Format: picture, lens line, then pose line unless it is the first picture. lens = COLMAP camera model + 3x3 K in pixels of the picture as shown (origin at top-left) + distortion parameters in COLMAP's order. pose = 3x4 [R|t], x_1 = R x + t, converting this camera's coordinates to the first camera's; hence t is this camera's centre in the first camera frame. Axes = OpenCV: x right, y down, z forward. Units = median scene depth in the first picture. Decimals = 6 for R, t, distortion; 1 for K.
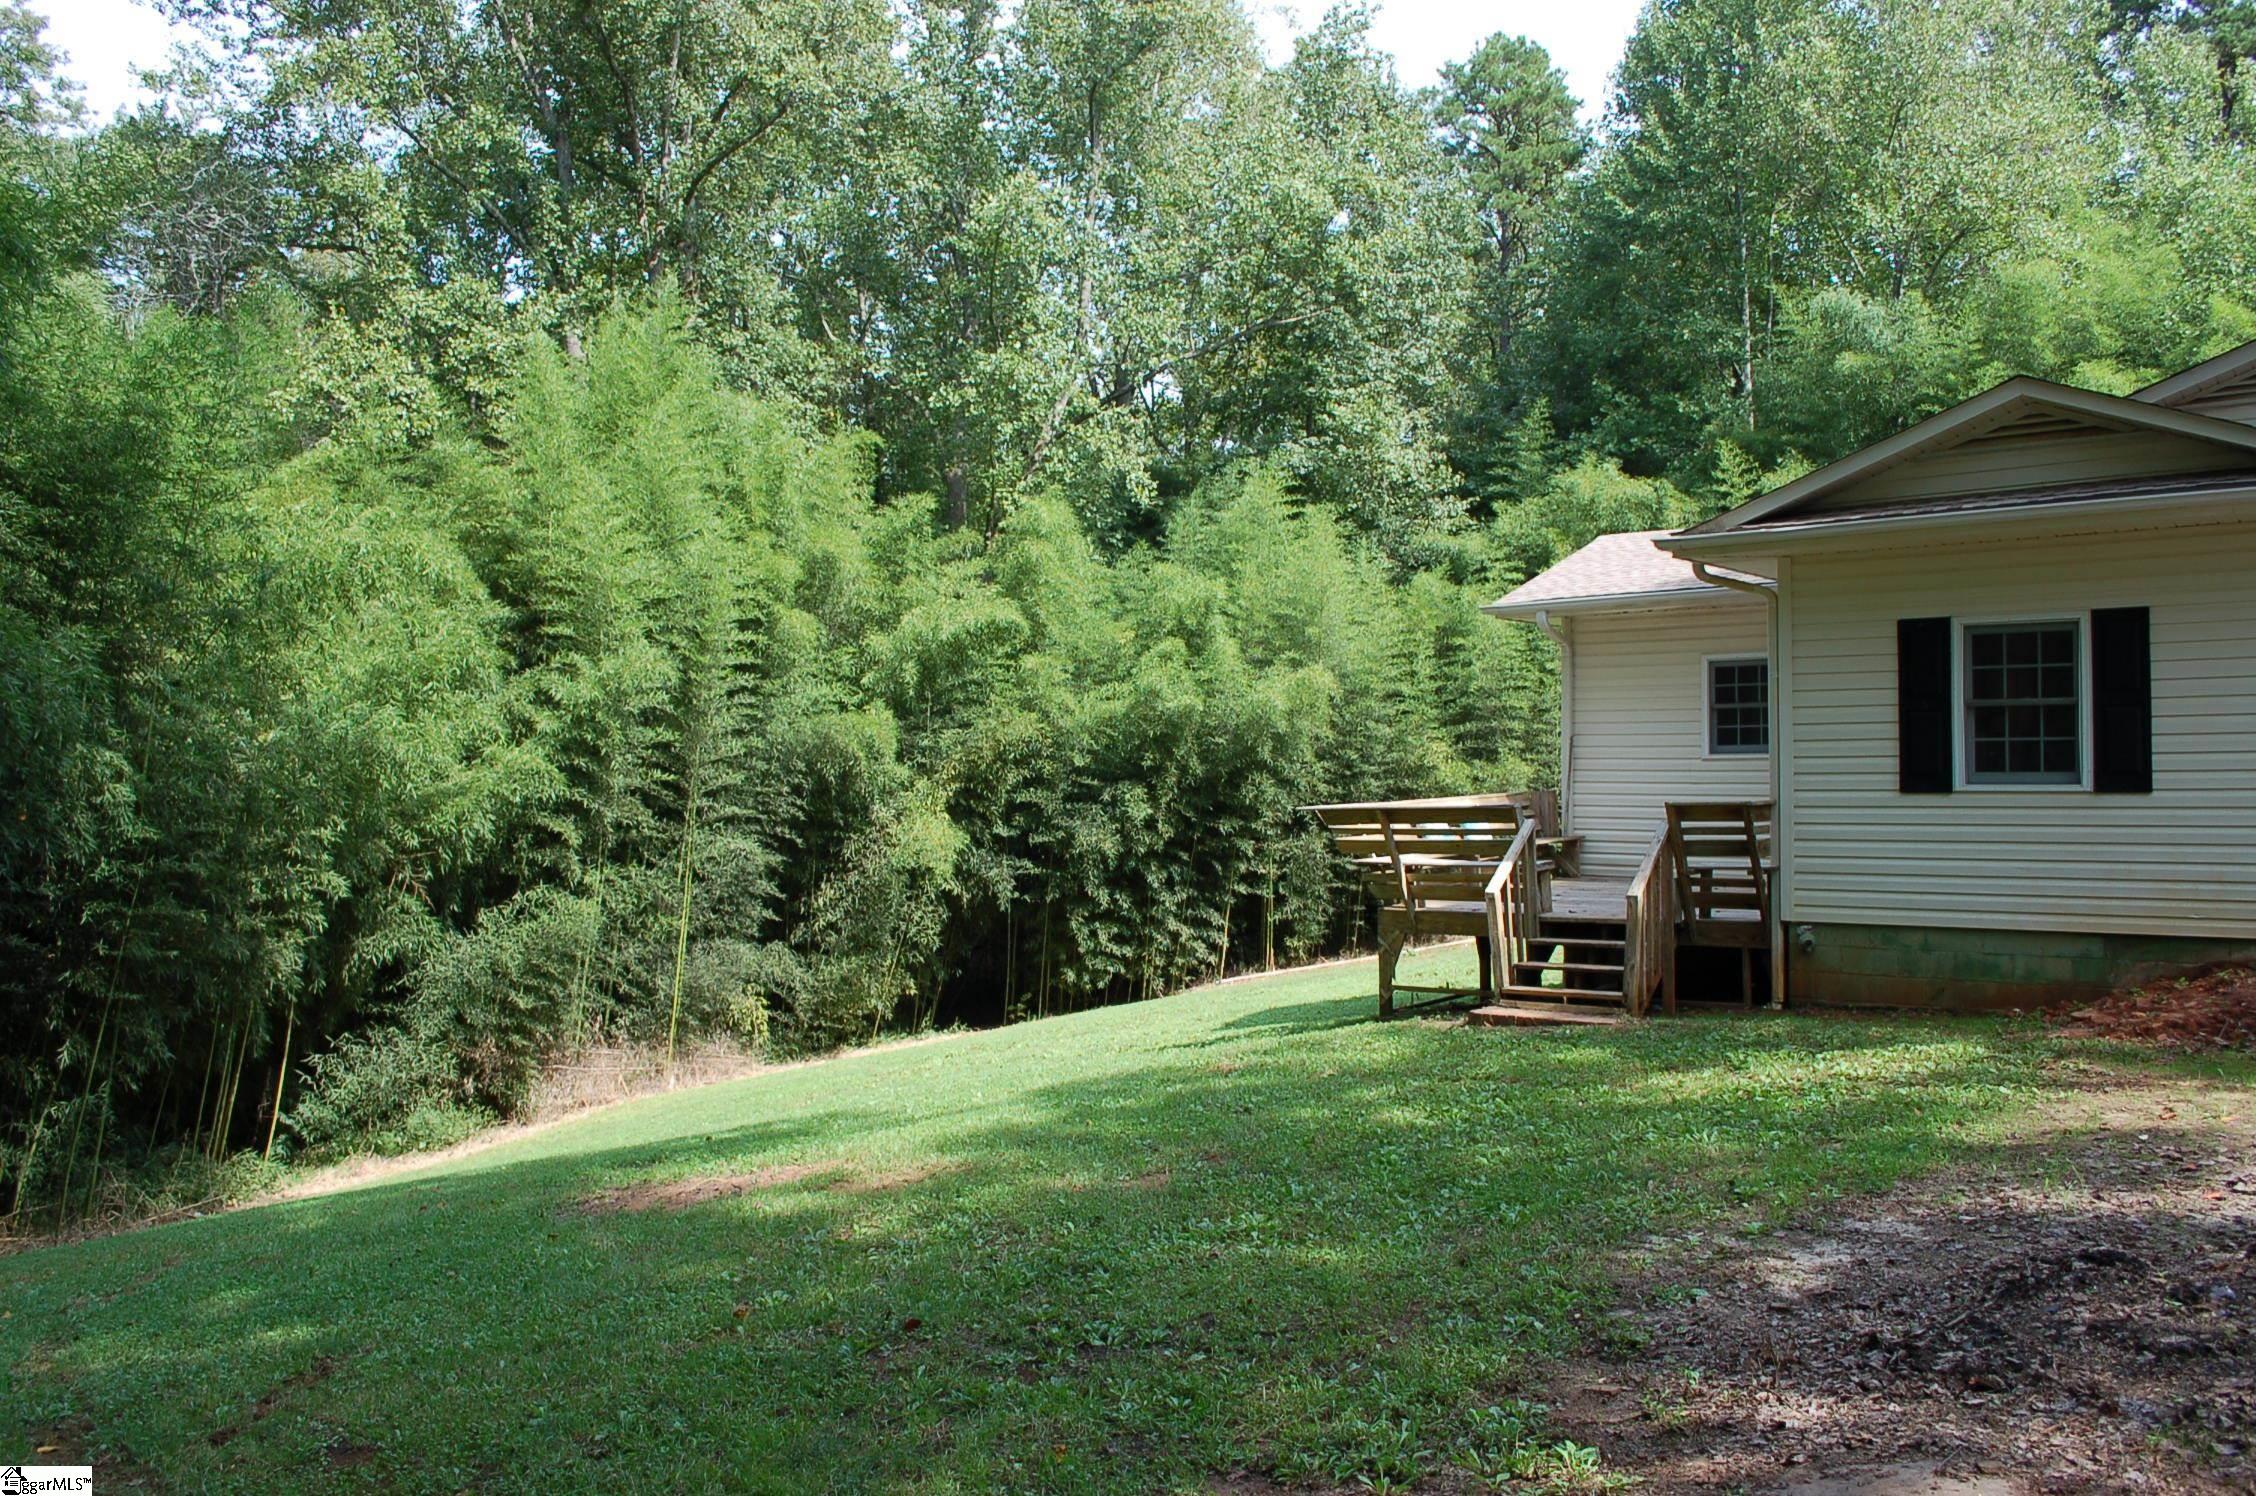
lens RADIAL K [[1744.7, 0, 1128.0], [0, 1744.7, 748.0], [0, 0, 1]] dist [-0.108153, -0.000736]
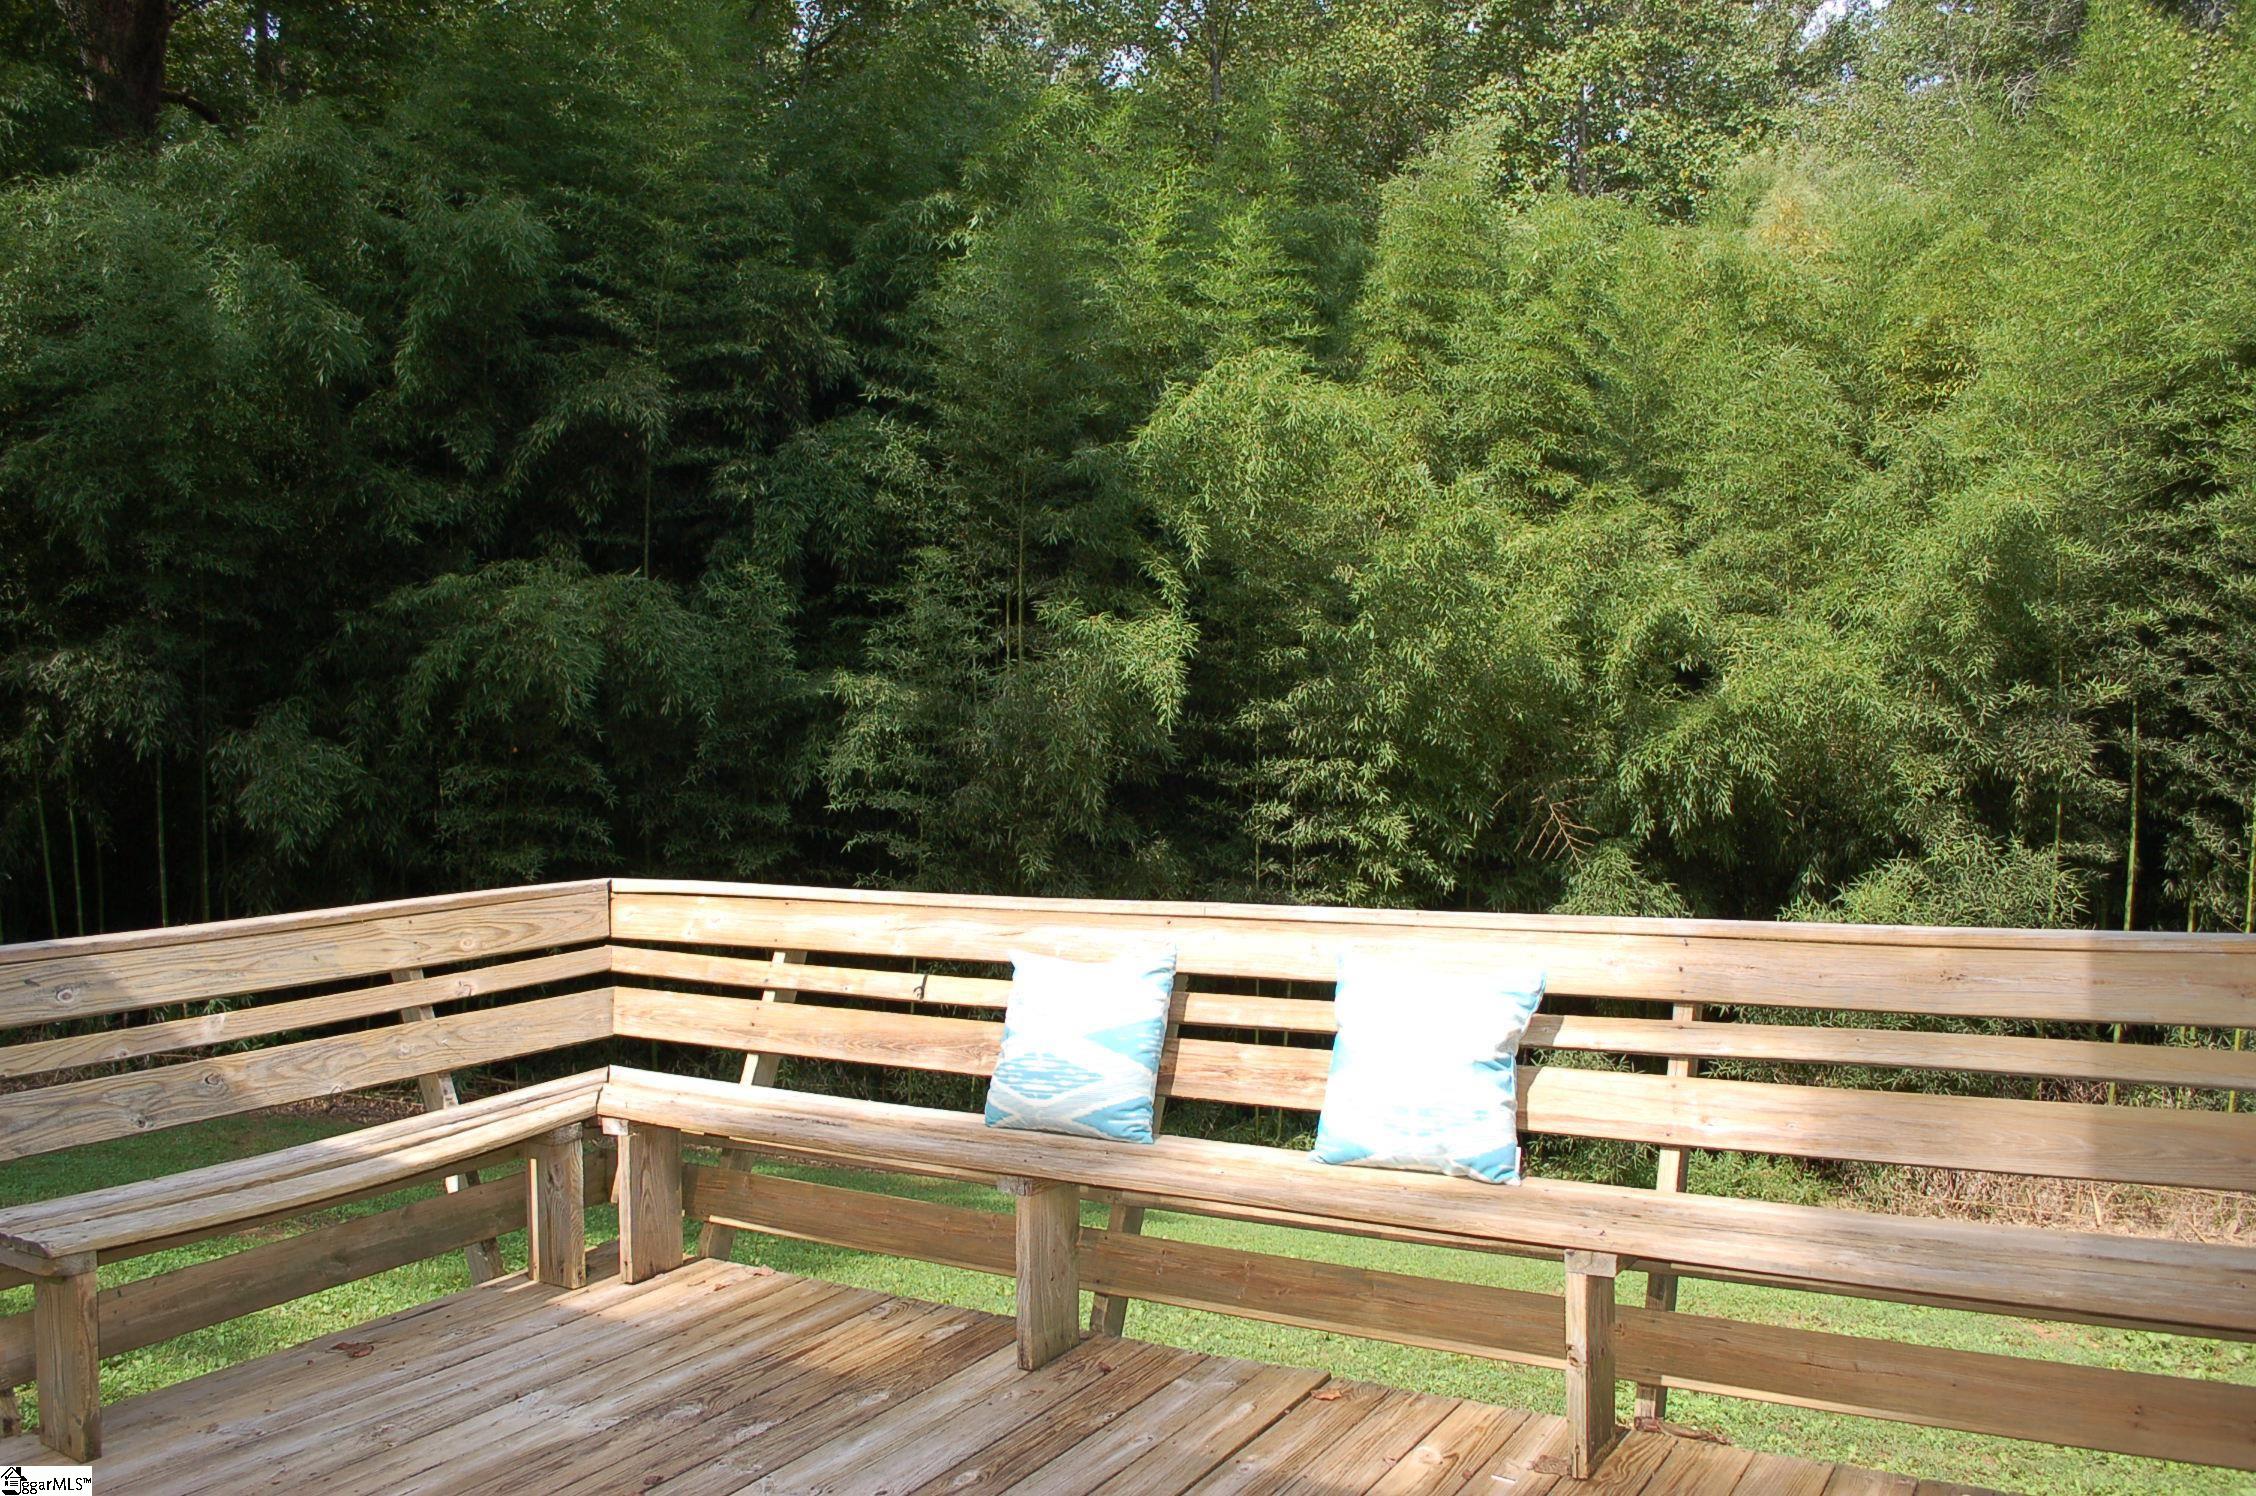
lens RADIAL K [[1760.0, 0, 1129.7], [0, 1760.0, 820.8], [0, 0, 1]] dist [-0.092241, 0.002370]
pose [[0.109453, 0.086420, -0.990228, 0.201657], [0.031515, 0.995411, 0.090355, -0.000405], [0.993492, -0.041096, 0.106227, 0.493212]]
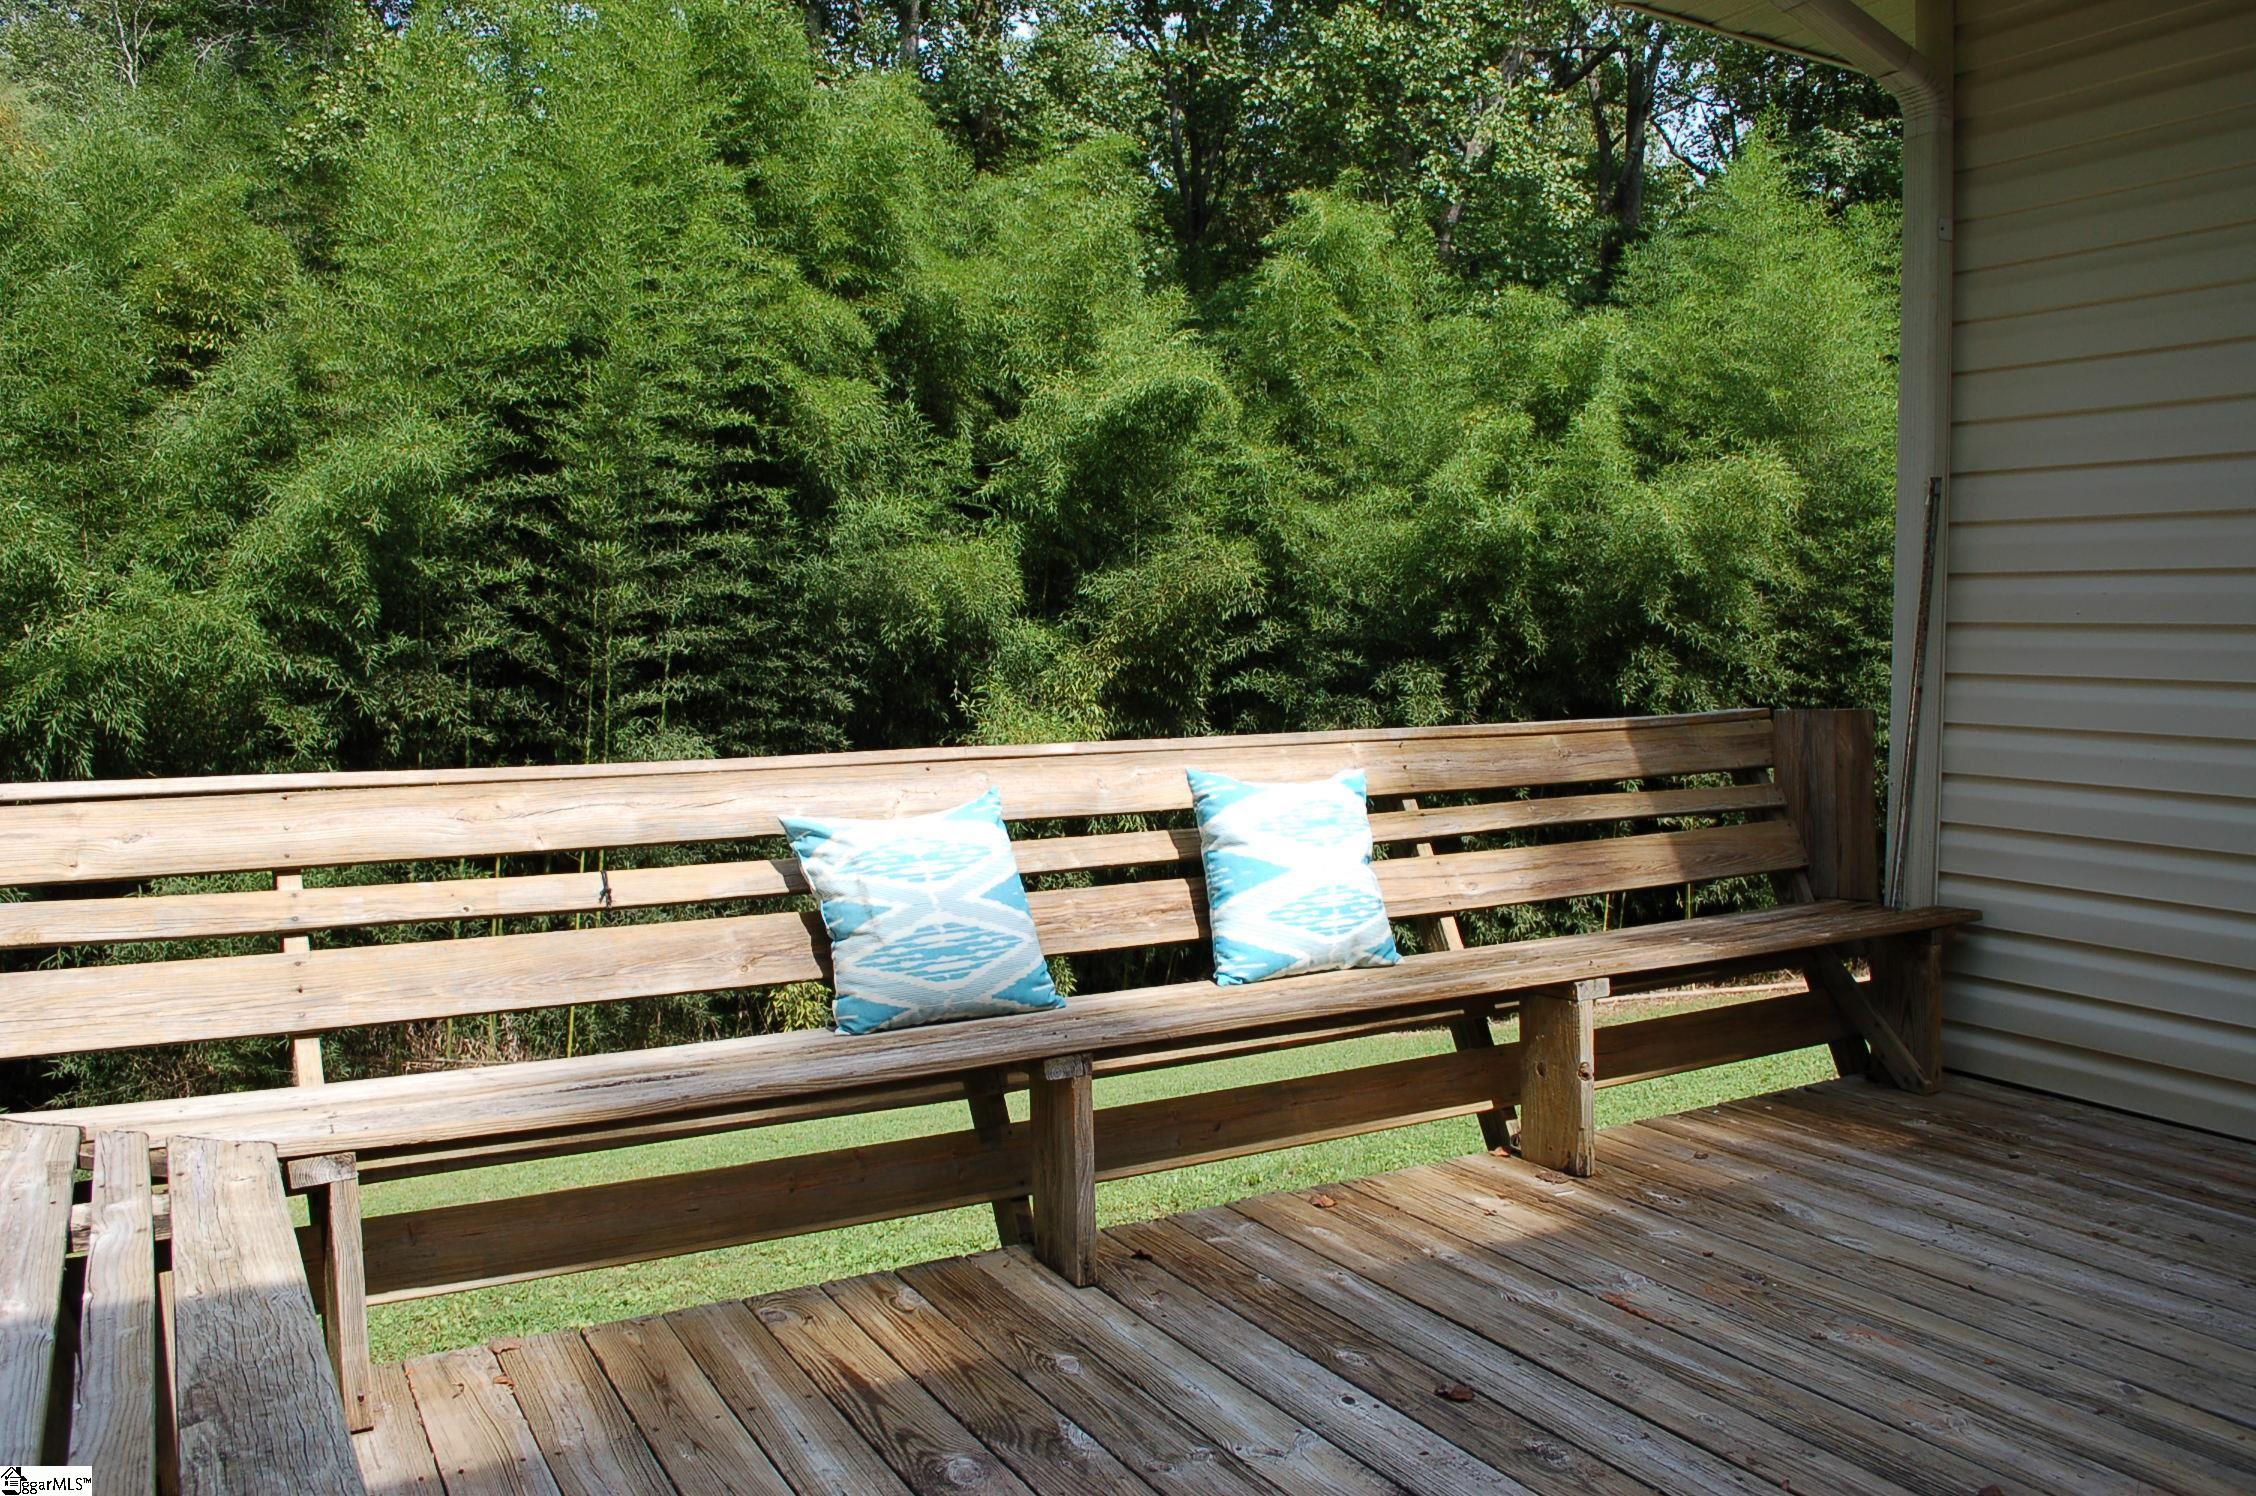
lens RADIAL K [[1744.7, 0, 1128.0], [0, 1744.7, 748.0], [0, 0, 1]] dist [-0.108153, -0.000736]
pose [[0.918932, 0.034570, -0.392898, 0.141067], [-0.007034, 0.997429, 0.071310, 0.007933], [0.394353, -0.062765, 0.916813, 0.427405]]
